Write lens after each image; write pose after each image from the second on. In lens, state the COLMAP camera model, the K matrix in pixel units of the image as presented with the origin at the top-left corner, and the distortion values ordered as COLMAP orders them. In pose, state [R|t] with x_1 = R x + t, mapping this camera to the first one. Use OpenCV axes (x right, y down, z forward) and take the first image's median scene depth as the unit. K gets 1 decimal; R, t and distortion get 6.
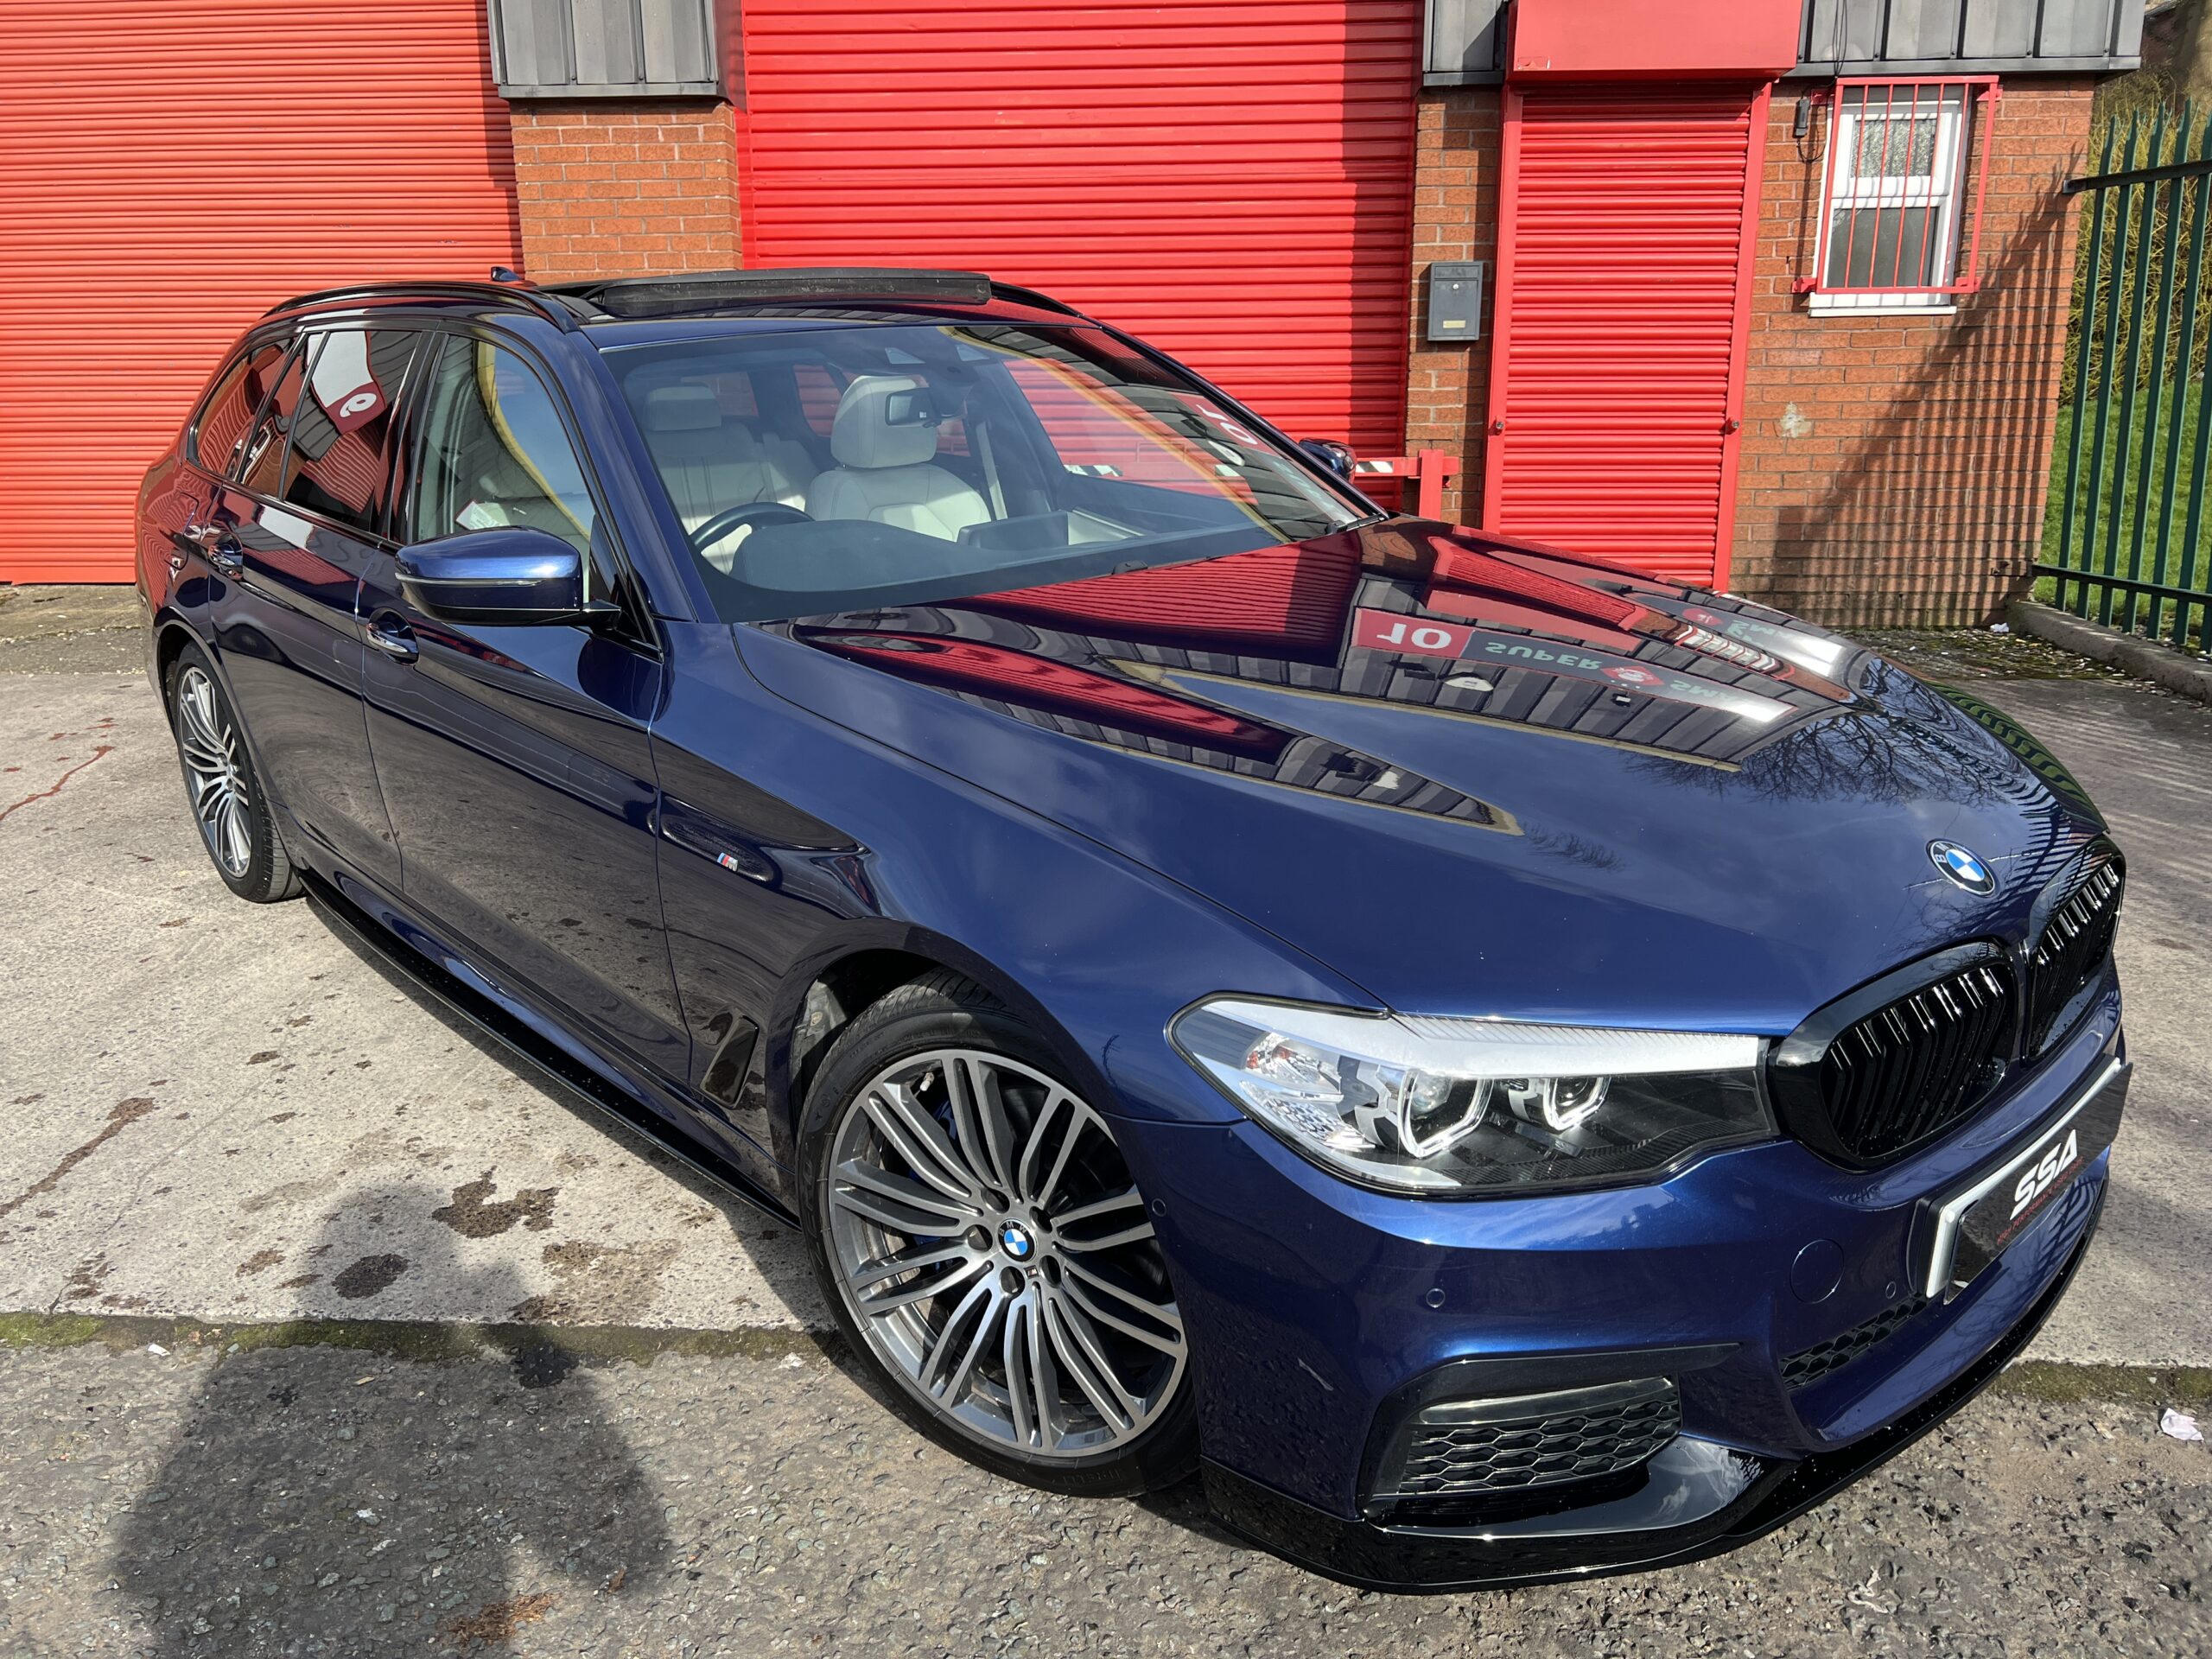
lens RADIAL K [[1668.7, 0, 1109.7], [0, 1668.7, 830.8], [0, 0, 1]] dist [0.039849, -0.047946]
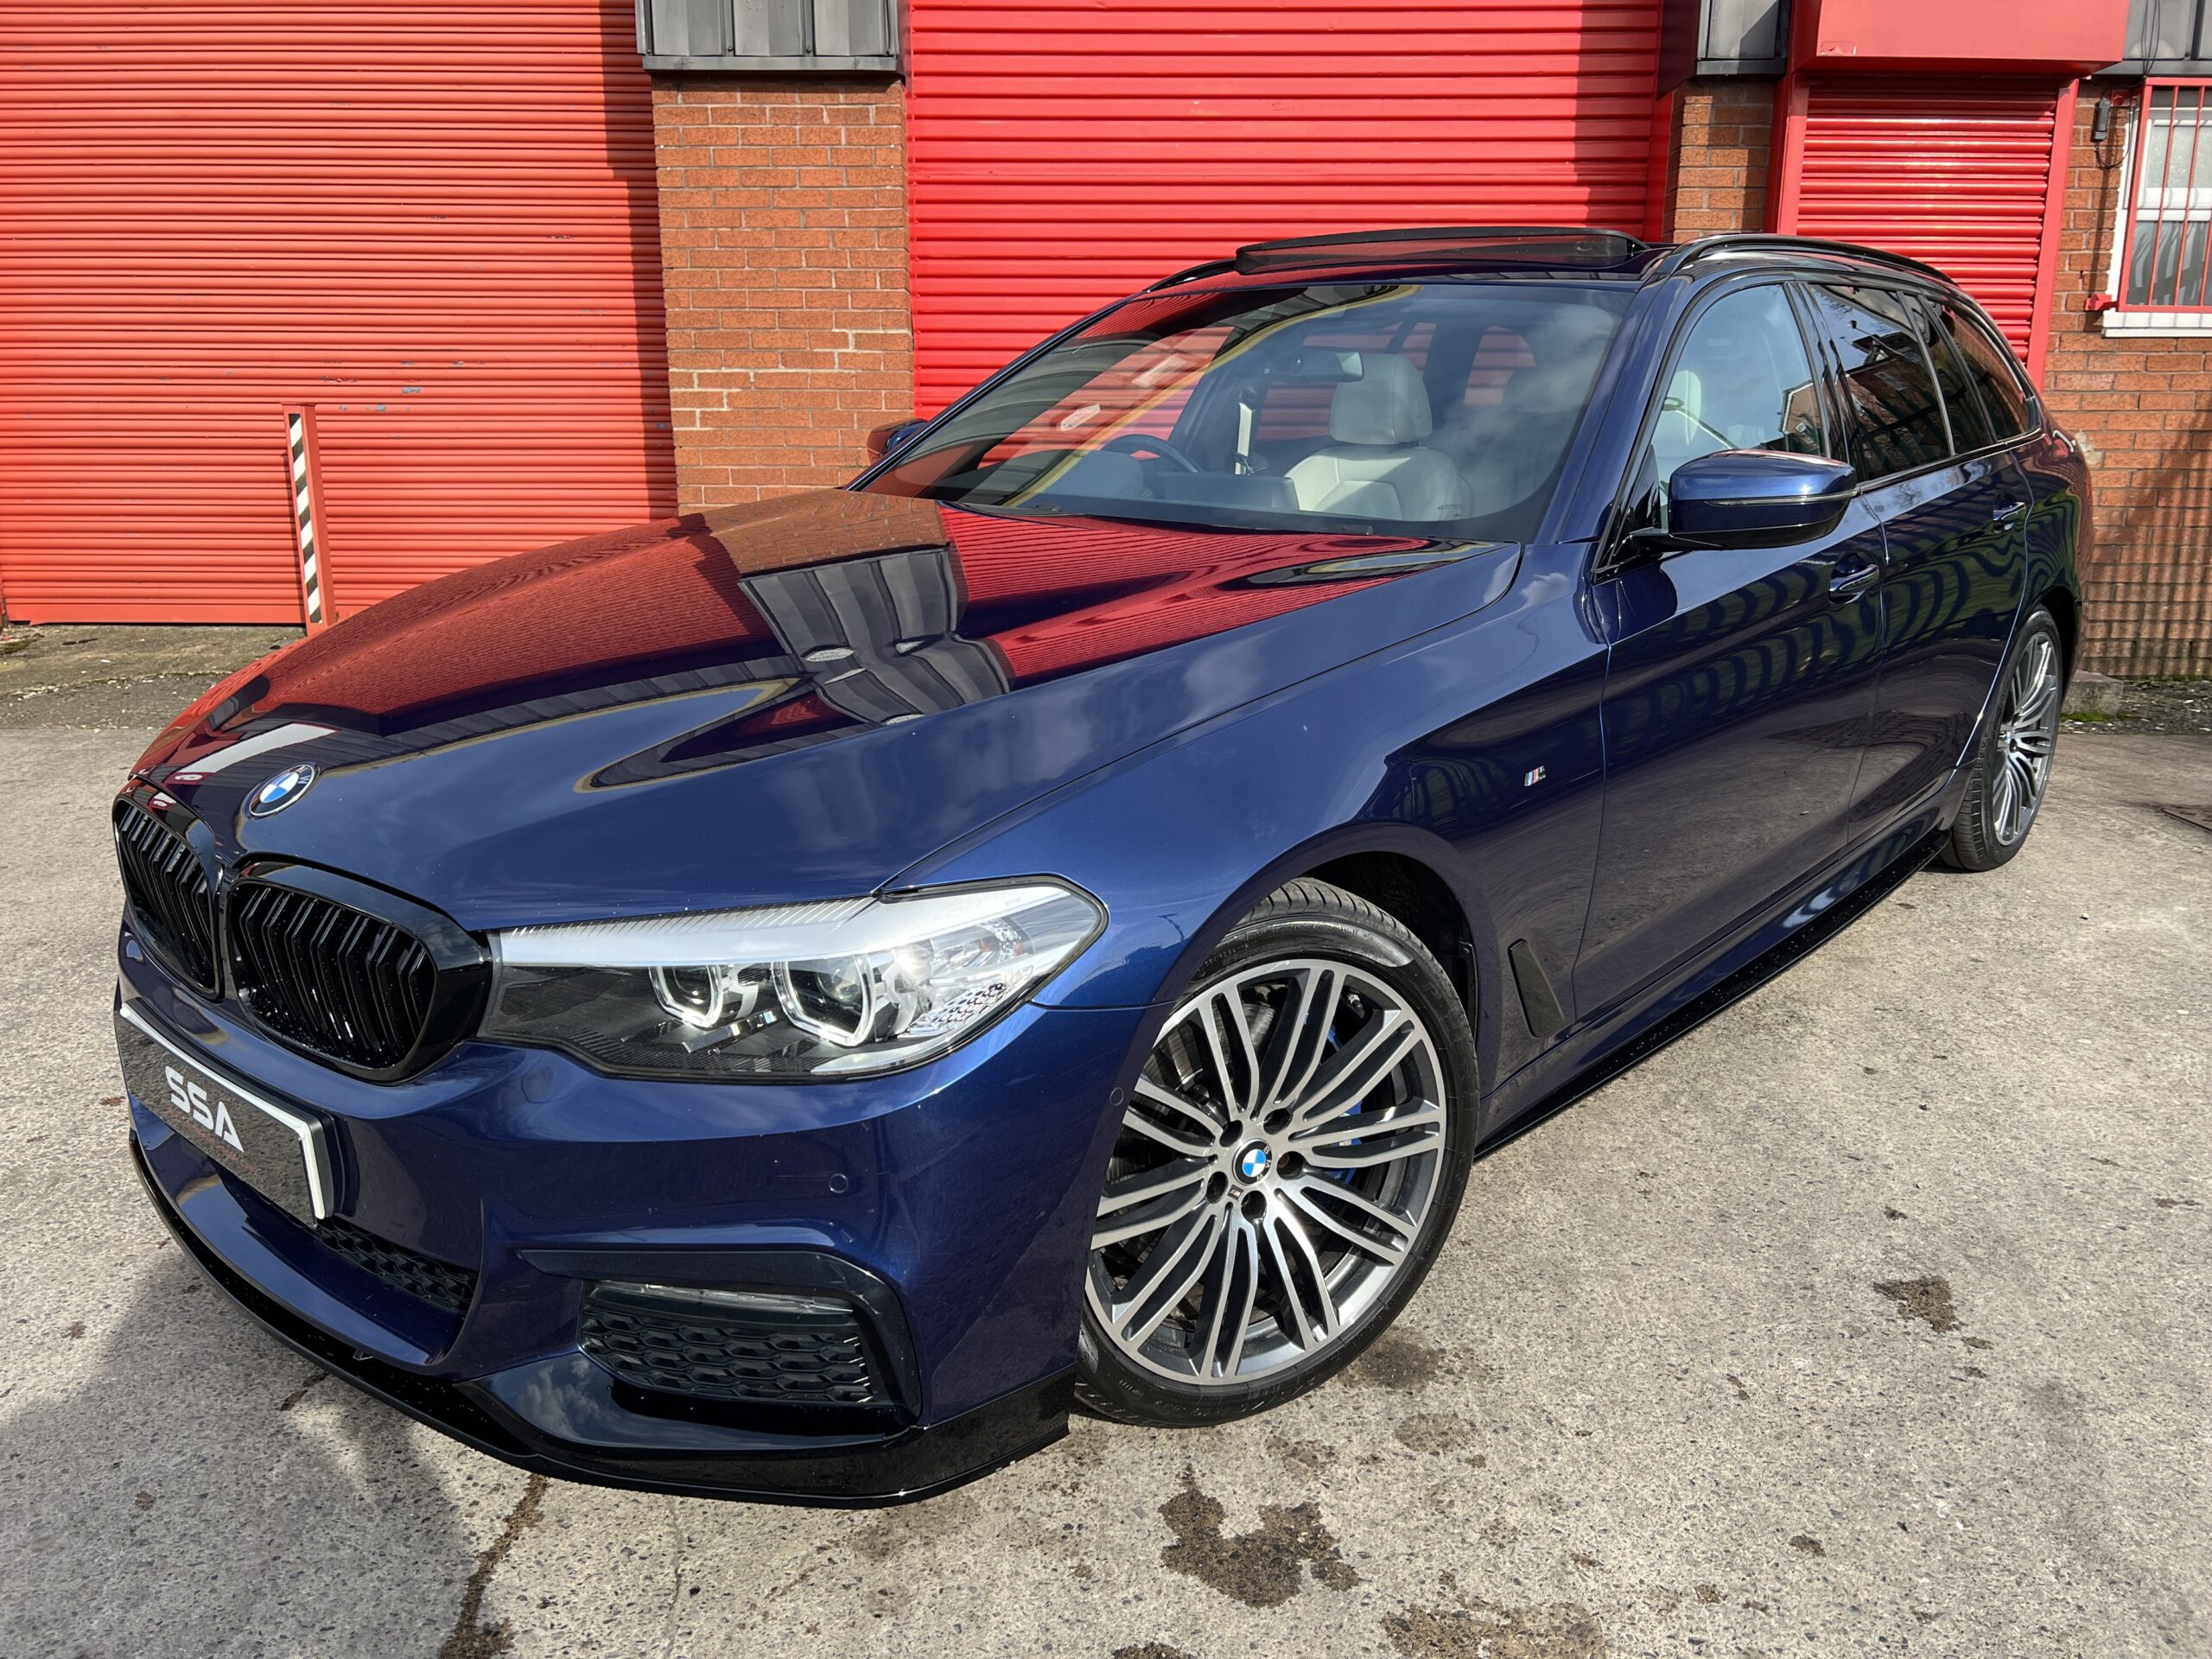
lens RADIAL K [[1668.7, 0, 1106.1], [0, 1668.7, 838.9], [0, 0, 1]] dist [0.039849, -0.047946]
pose [[0.998447, -0.003333, 0.055615, -0.174161], [0.004720, 0.999681, -0.024819, -0.014344], [-0.055515, 0.025043, 0.998144, 0.127448]]
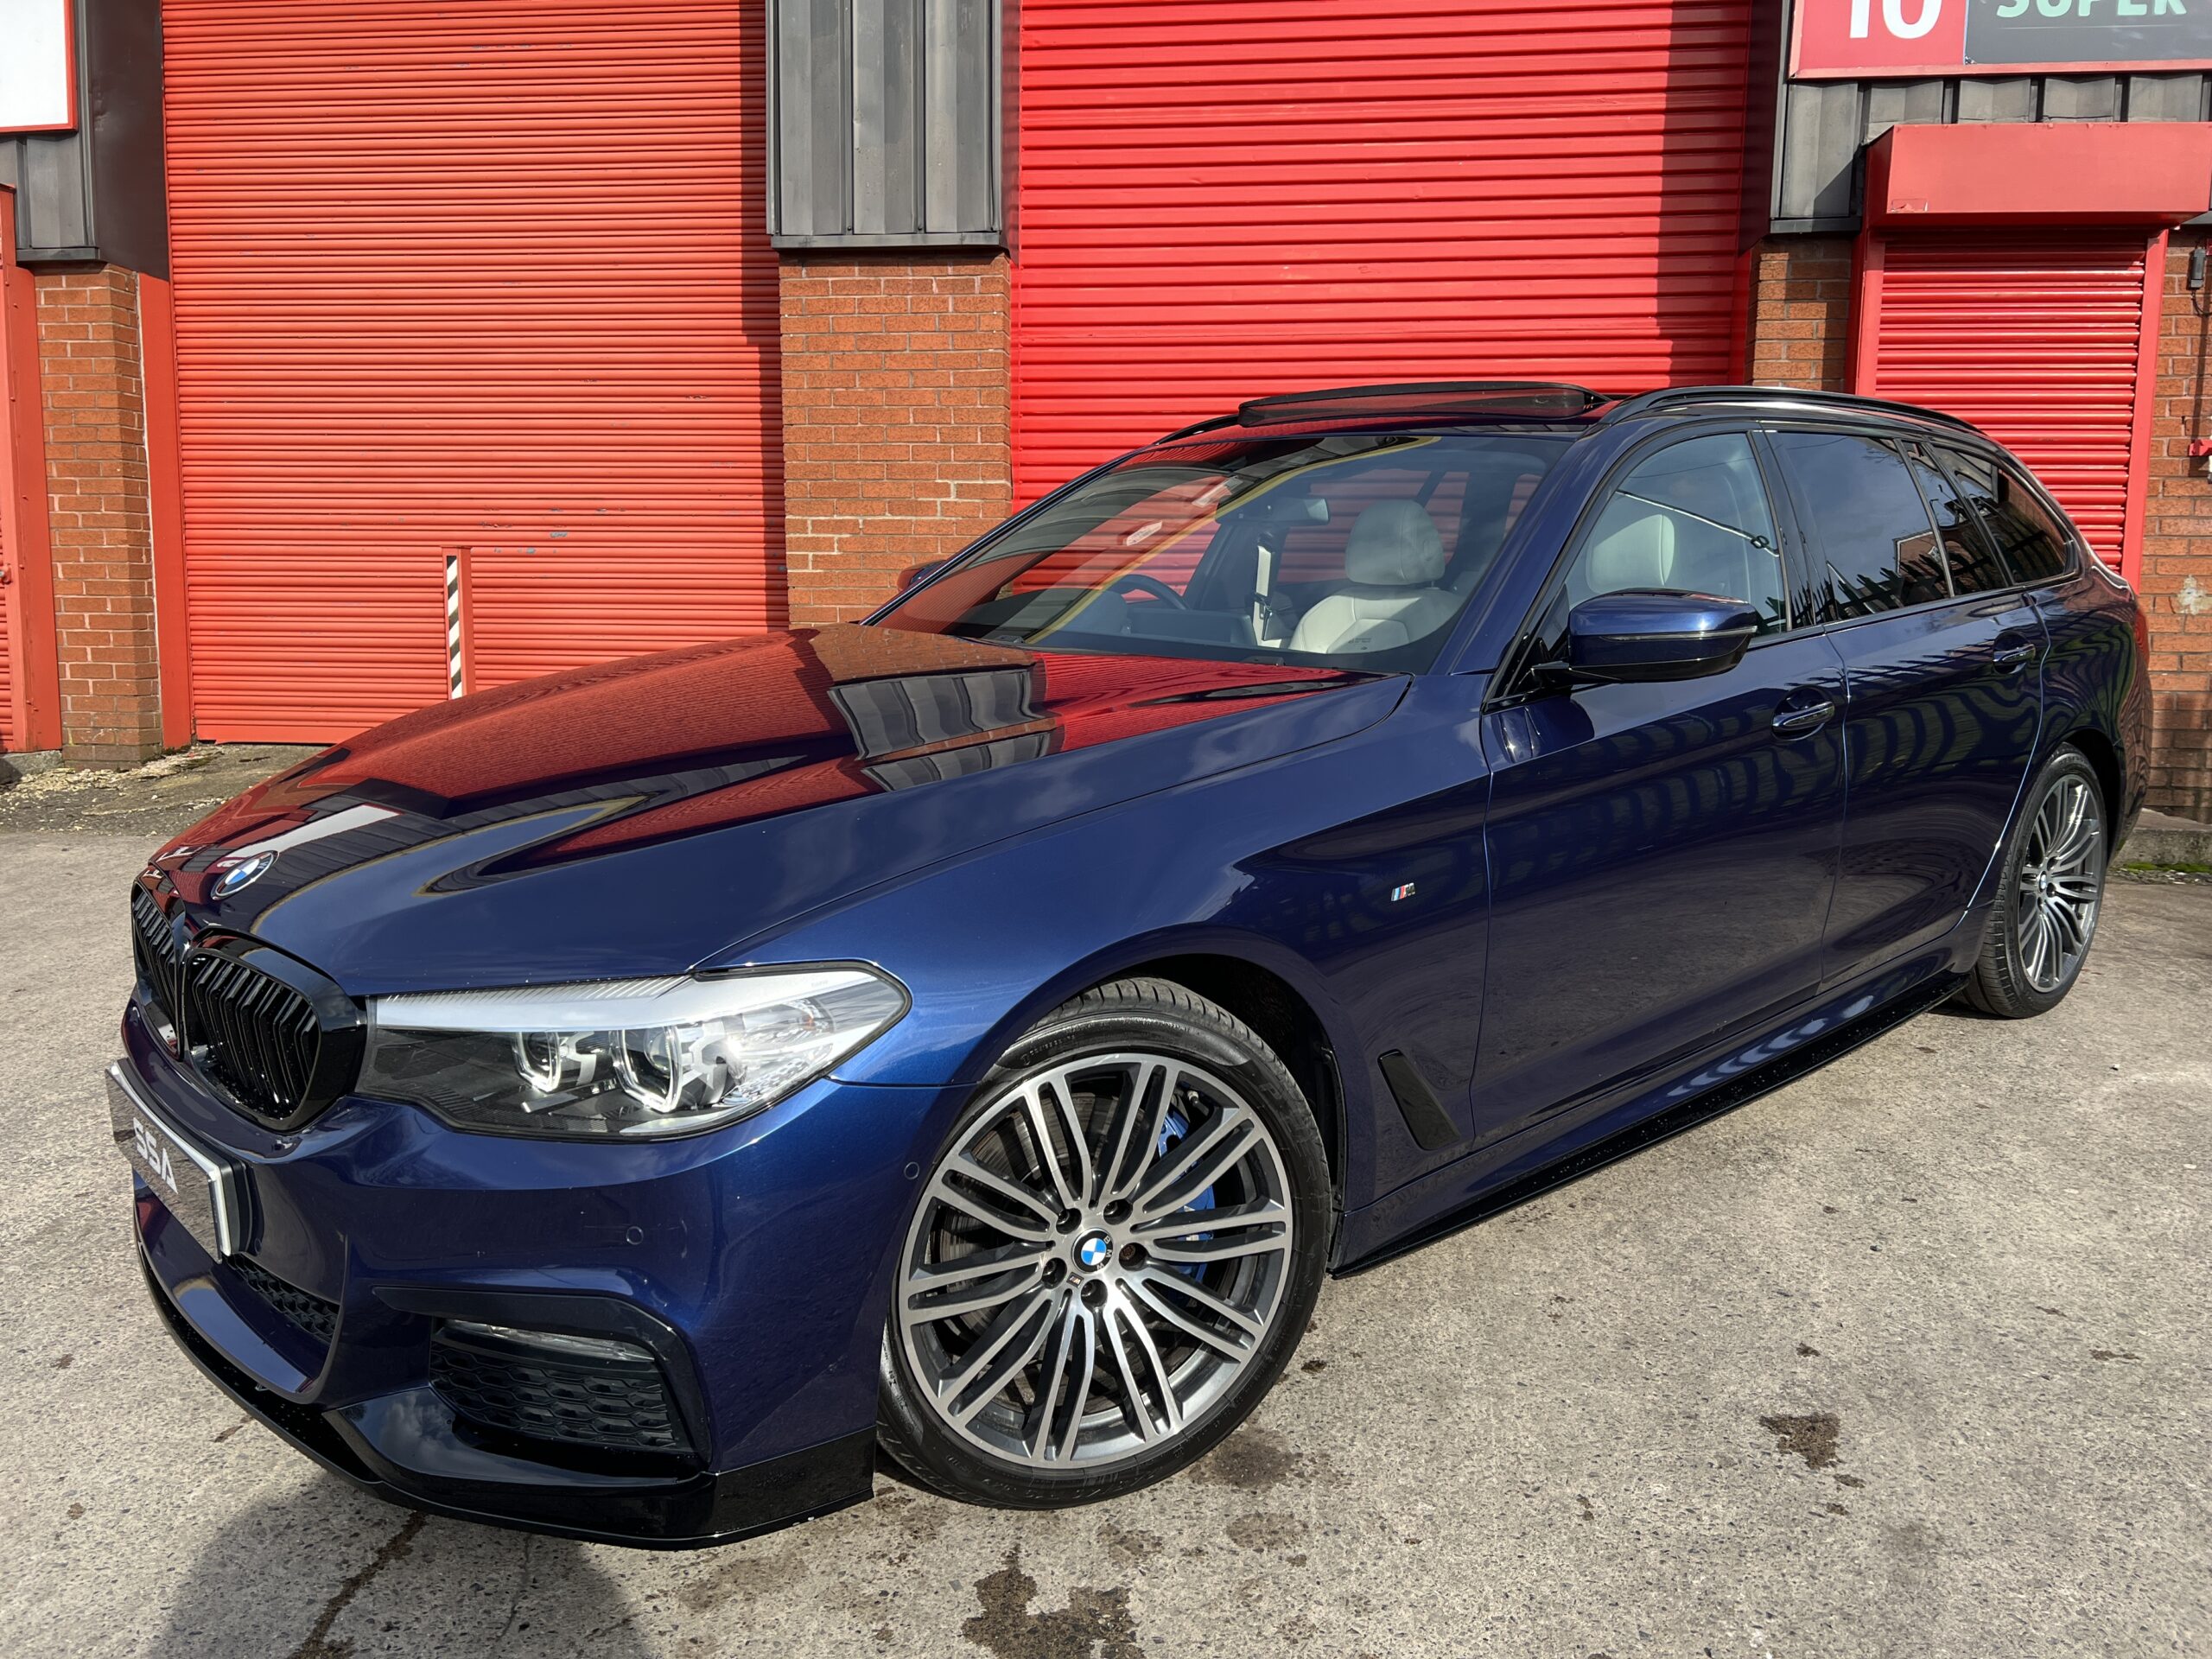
lens RADIAL K [[1668.7, 0, 1095.0], [0, 1668.7, 807.2], [0, 0, 1]] dist [0.039849, -0.047946]
pose [[0.998205, 0.020812, -0.056161, -0.120026], [-0.027665, 0.991877, -0.124156, -0.007945], [0.053121, 0.125487, 0.990672, 0.106424]]
